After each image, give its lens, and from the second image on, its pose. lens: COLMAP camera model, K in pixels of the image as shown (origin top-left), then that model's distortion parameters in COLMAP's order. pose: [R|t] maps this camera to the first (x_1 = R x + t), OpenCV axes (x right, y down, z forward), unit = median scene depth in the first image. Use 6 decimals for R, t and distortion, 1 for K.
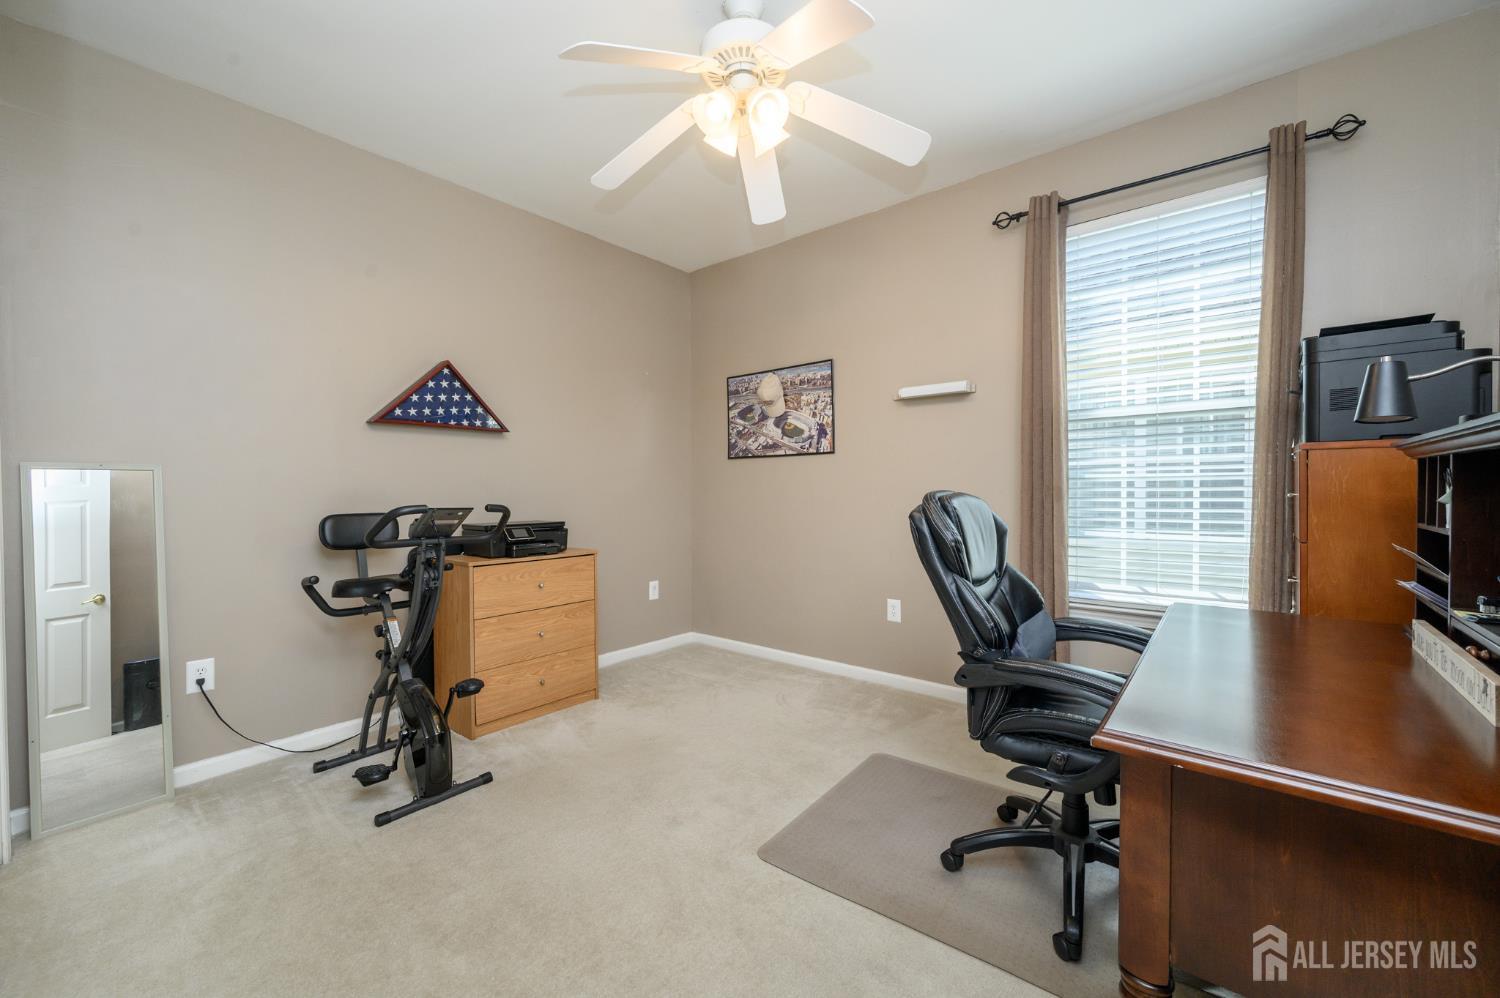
lens RADIAL K [[598.7, 0, 745.9], [0, 598.7, 495.6], [0, 0, 1]] dist [-0.000213, 0.000125]
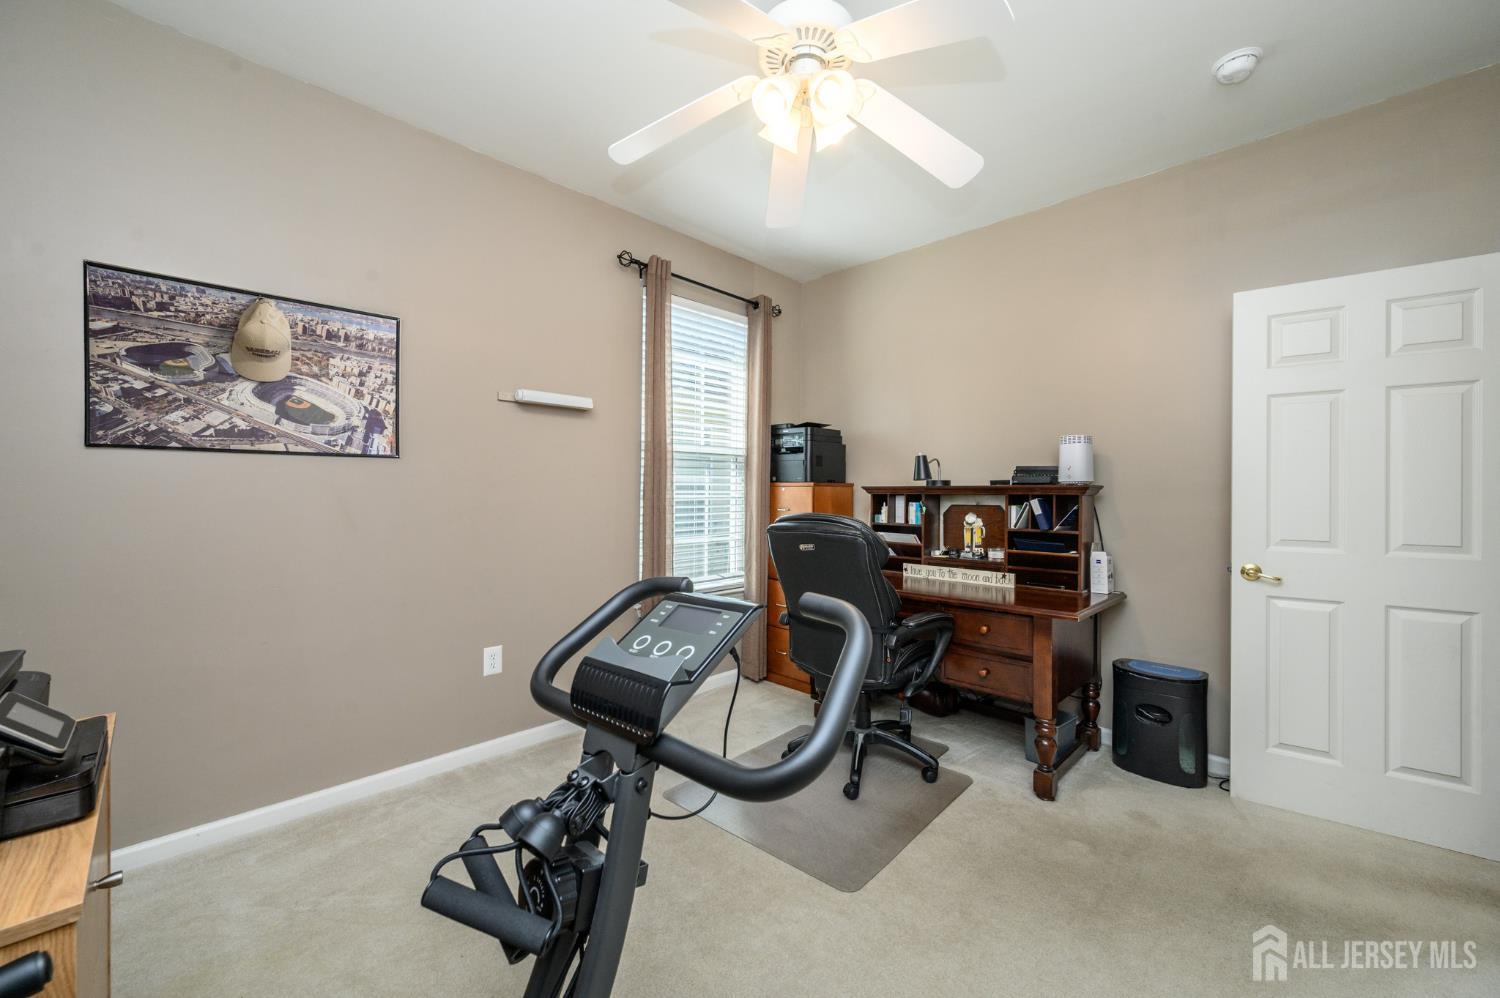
lens RADIAL K [[598.7, 0, 745.9], [0, 598.7, 495.6], [0, 0, 1]] dist [-0.000213, 0.000125]
pose [[0.076338, 0.001371, 0.997081, -0.482552], [0.009011, 0.999957, -0.002064, -0.022895], [-0.997041, 0.009142, 0.076322, 0.544404]]
